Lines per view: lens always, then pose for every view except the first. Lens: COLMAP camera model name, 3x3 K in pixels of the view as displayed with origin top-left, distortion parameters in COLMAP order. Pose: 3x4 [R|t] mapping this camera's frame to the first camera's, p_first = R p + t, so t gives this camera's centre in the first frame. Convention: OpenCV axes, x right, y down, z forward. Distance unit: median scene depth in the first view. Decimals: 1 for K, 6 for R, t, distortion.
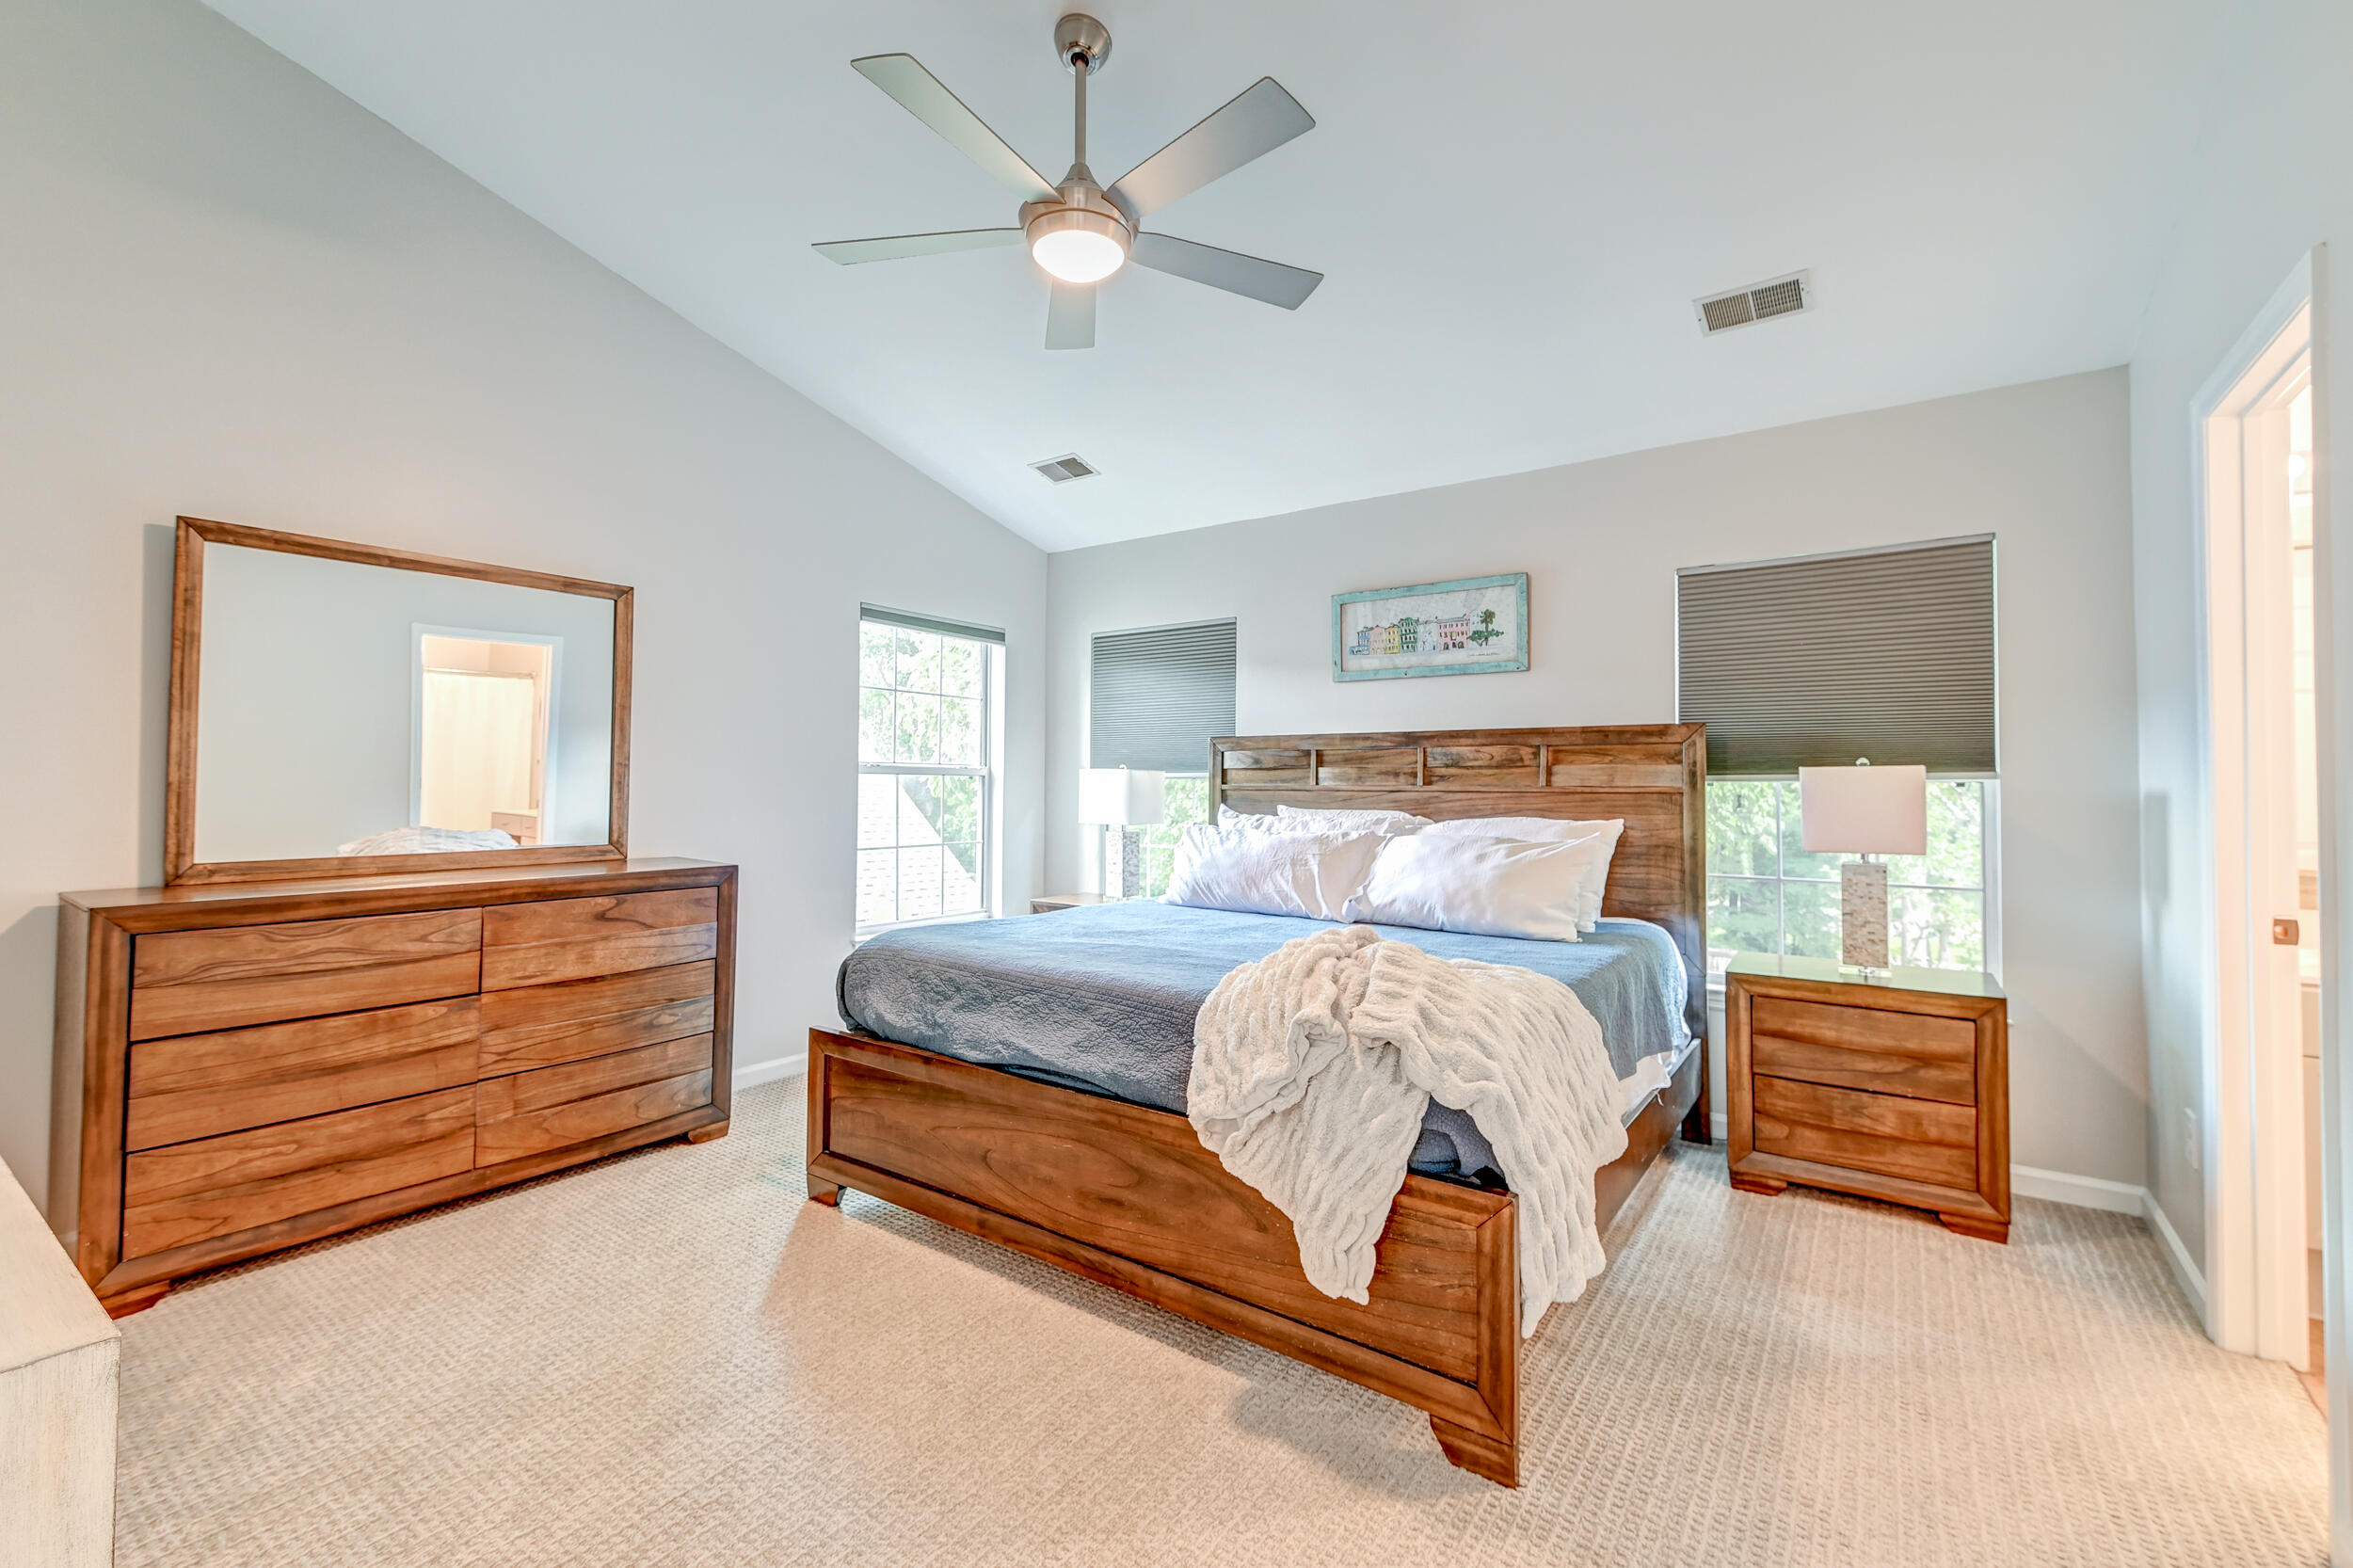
lens RADIAL K [[1002.1, 0, 1165.6], [0, 1002.1, 771.4], [0, 0, 1]] dist [0.018772, -0.007258]
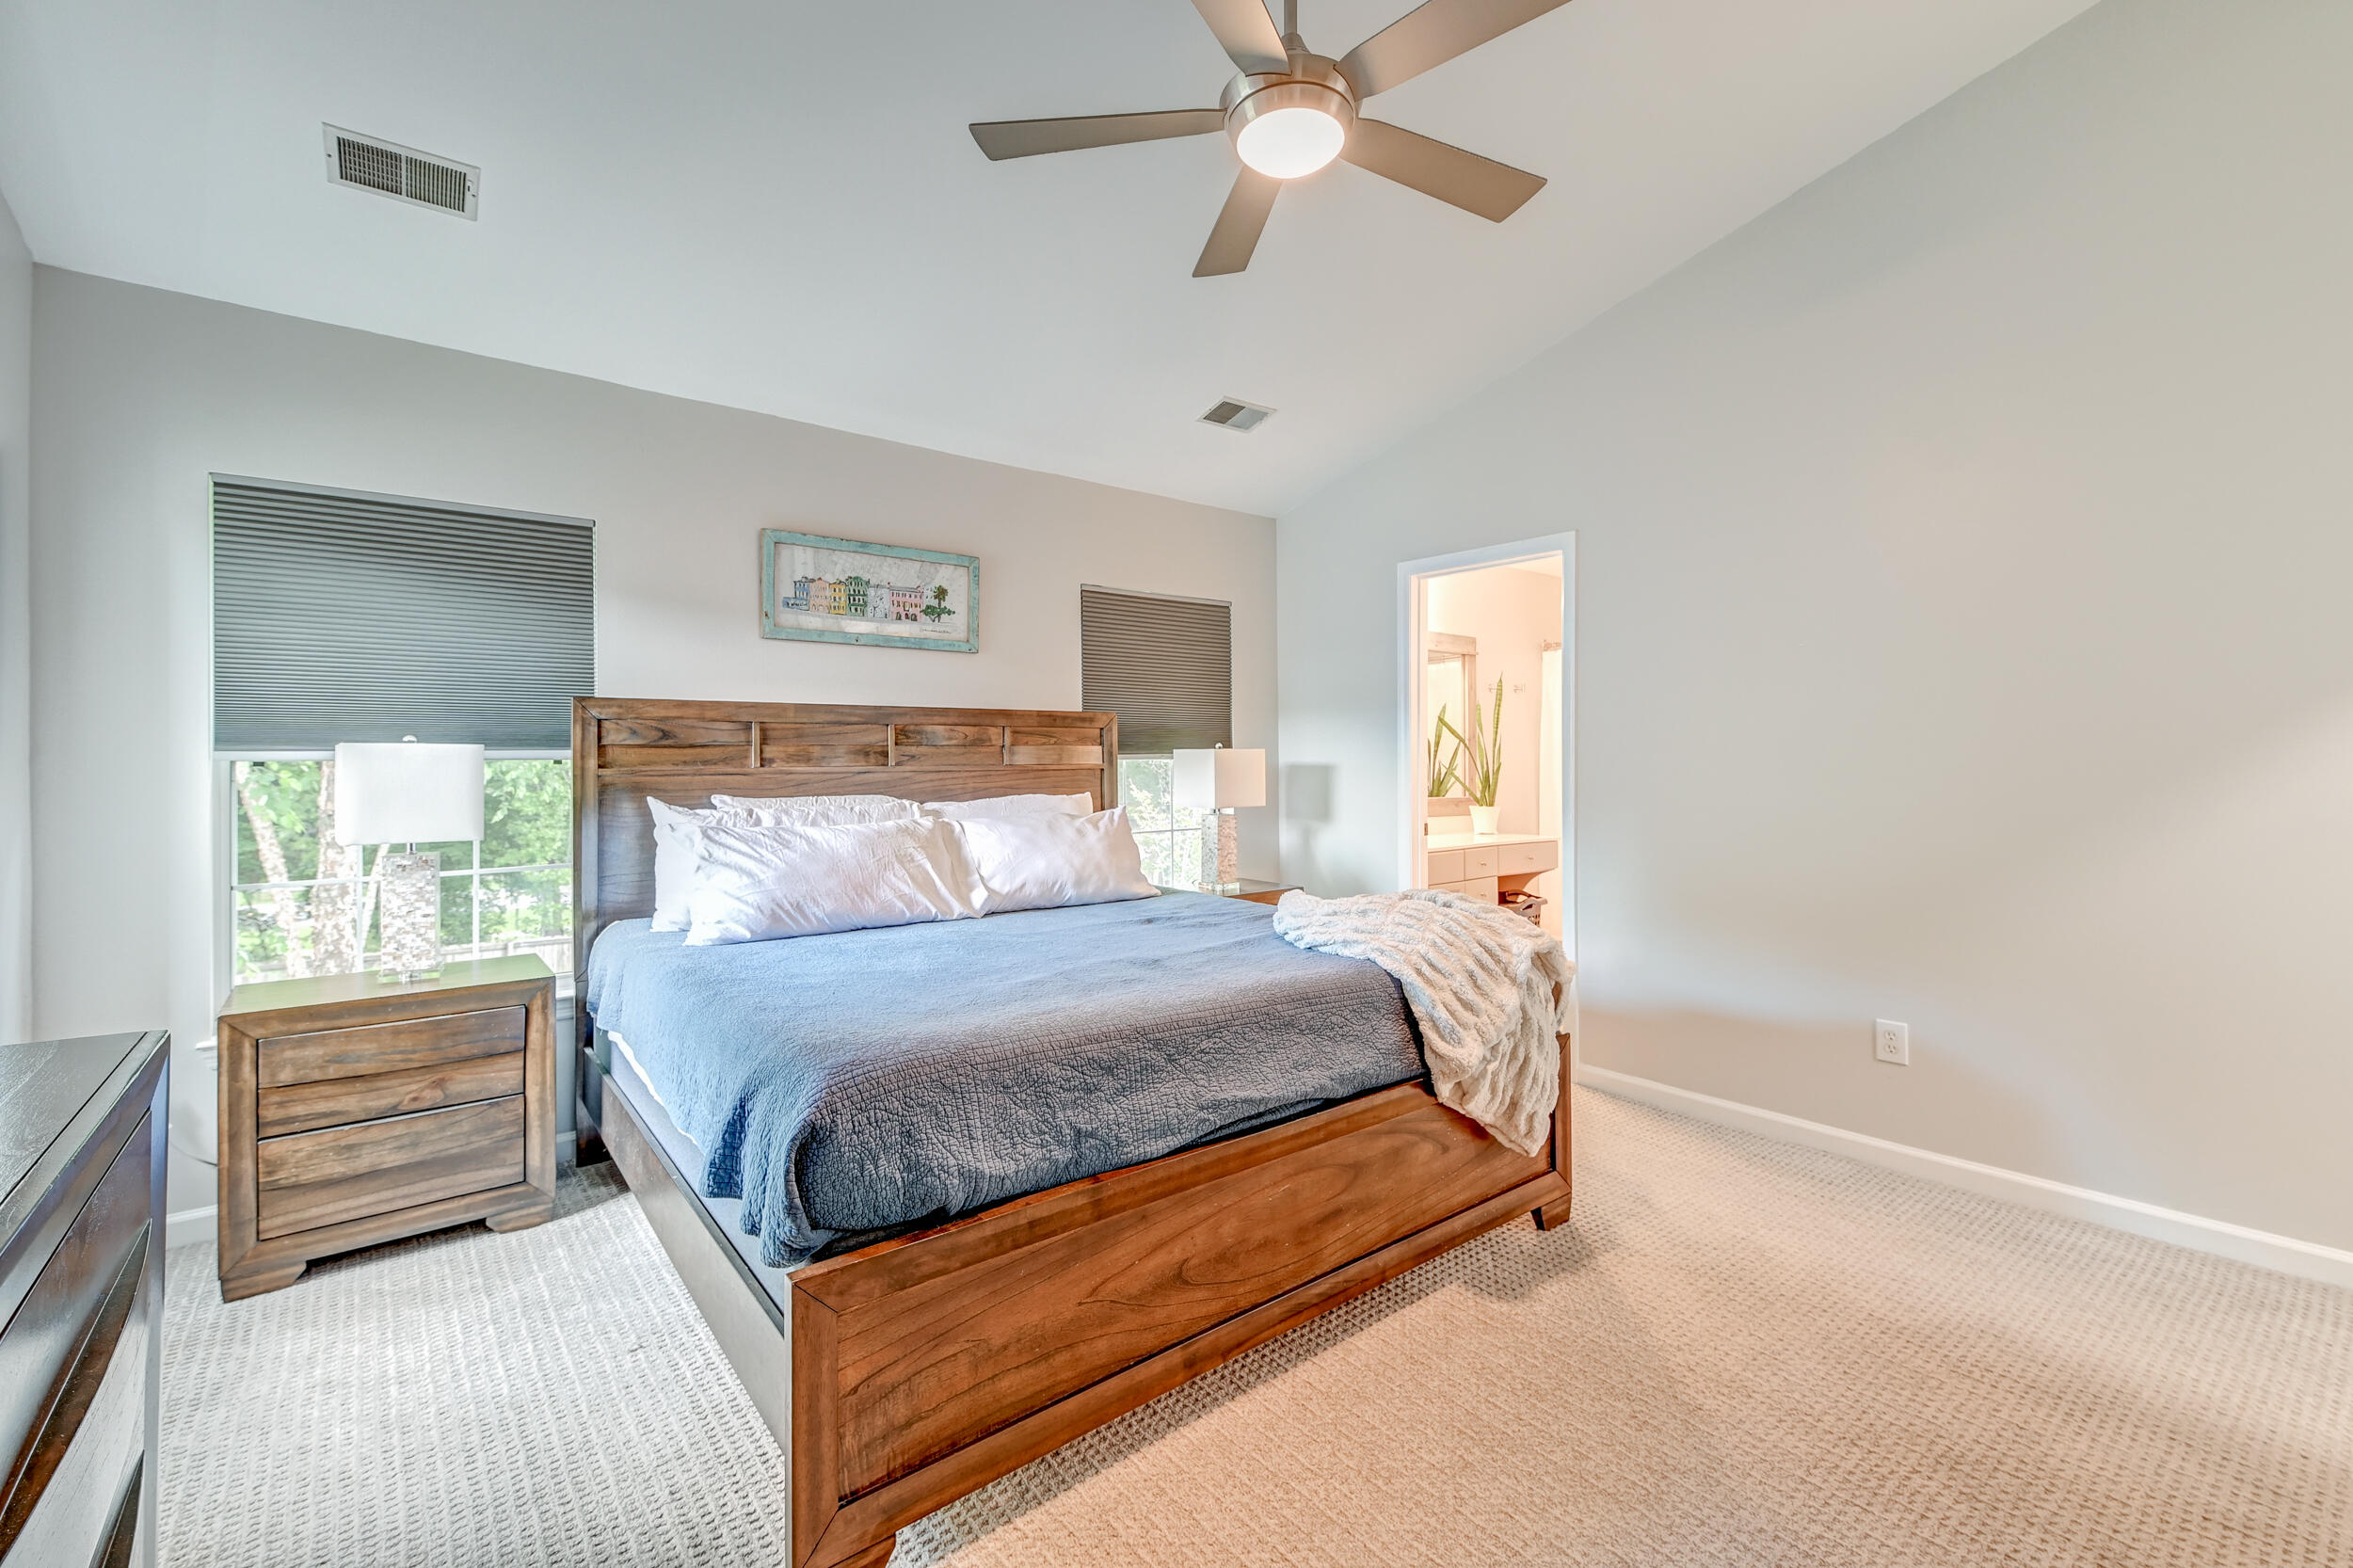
lens RADIAL K [[1002.1, 0, 1167.1], [0, 1002.1, 766.7], [0, 0, 1]] dist [0.018772, -0.007258]
pose [[0.274712, -0.013657, 0.961430, -0.595098], [-0.003450, 0.999879, 0.015189, 0.000153], [-0.961520, -0.007489, 0.274632, 0.542727]]
